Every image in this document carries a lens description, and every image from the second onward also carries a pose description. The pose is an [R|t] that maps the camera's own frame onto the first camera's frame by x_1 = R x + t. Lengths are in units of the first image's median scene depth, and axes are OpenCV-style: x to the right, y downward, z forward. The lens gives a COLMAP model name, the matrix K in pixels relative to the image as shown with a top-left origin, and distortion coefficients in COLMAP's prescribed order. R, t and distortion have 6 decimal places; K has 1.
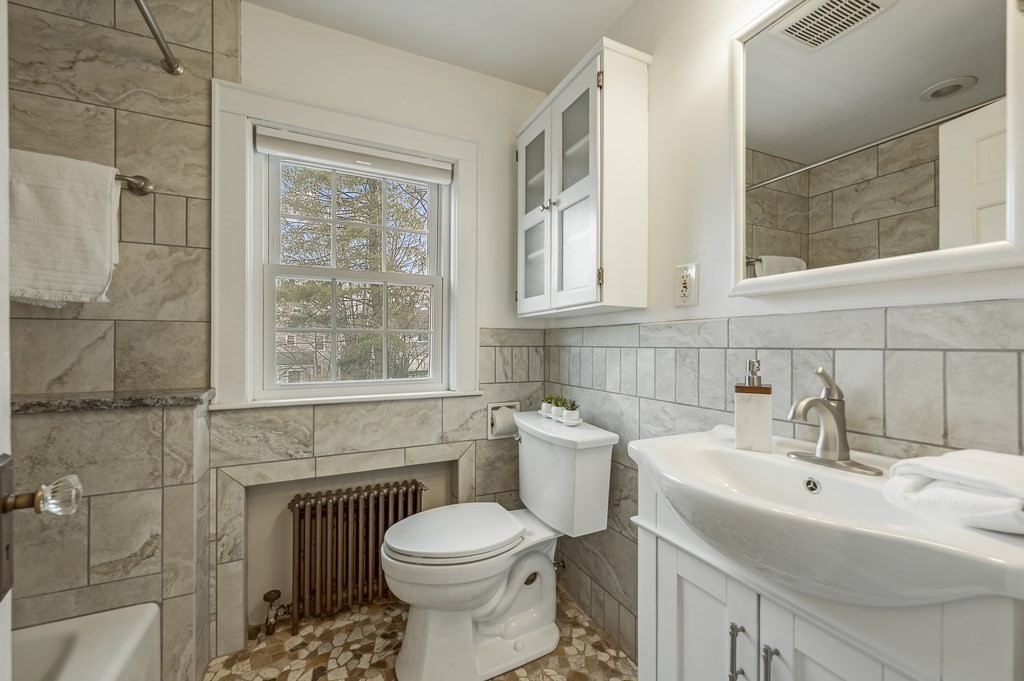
lens RADIAL K [[417.5, 0, 513.2], [0, 417.5, 341.5], [0, 0, 1]] dist [-0.003118, -0.000521]
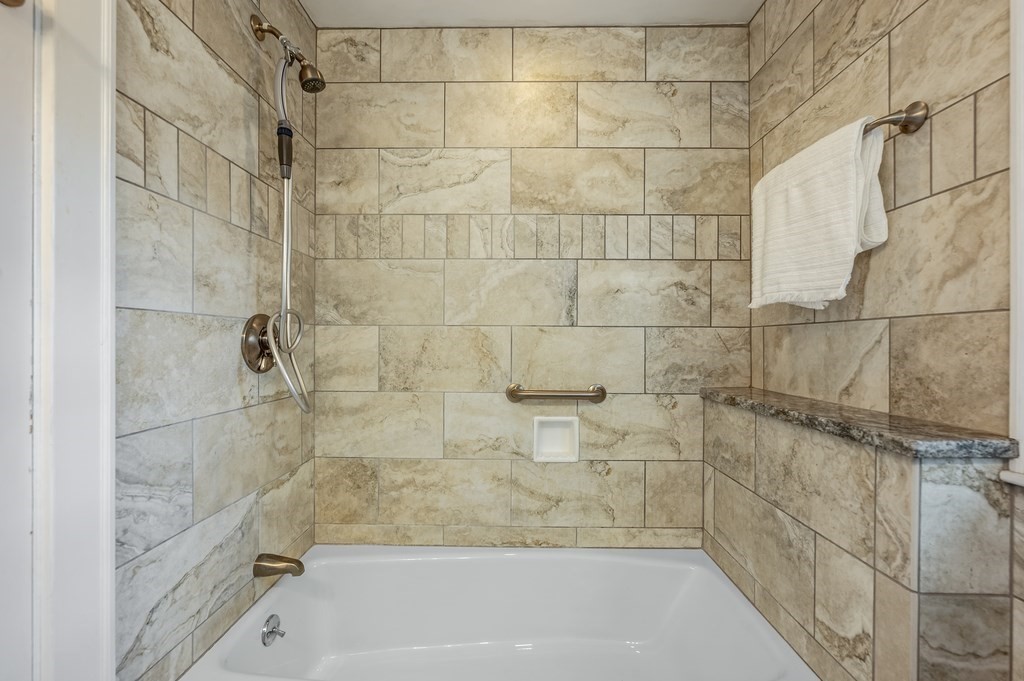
lens RADIAL K [[417.5, 0, 511.0], [0, 417.5, 343.4], [0, 0, 1]] dist [-0.003118, -0.000521]
pose [[-0.443523, -0.003598, -0.896256, 0.003039], [-0.001151, 0.999993, -0.003445, -0.002653], [0.896262, -0.000496, -0.443524, 0.721390]]
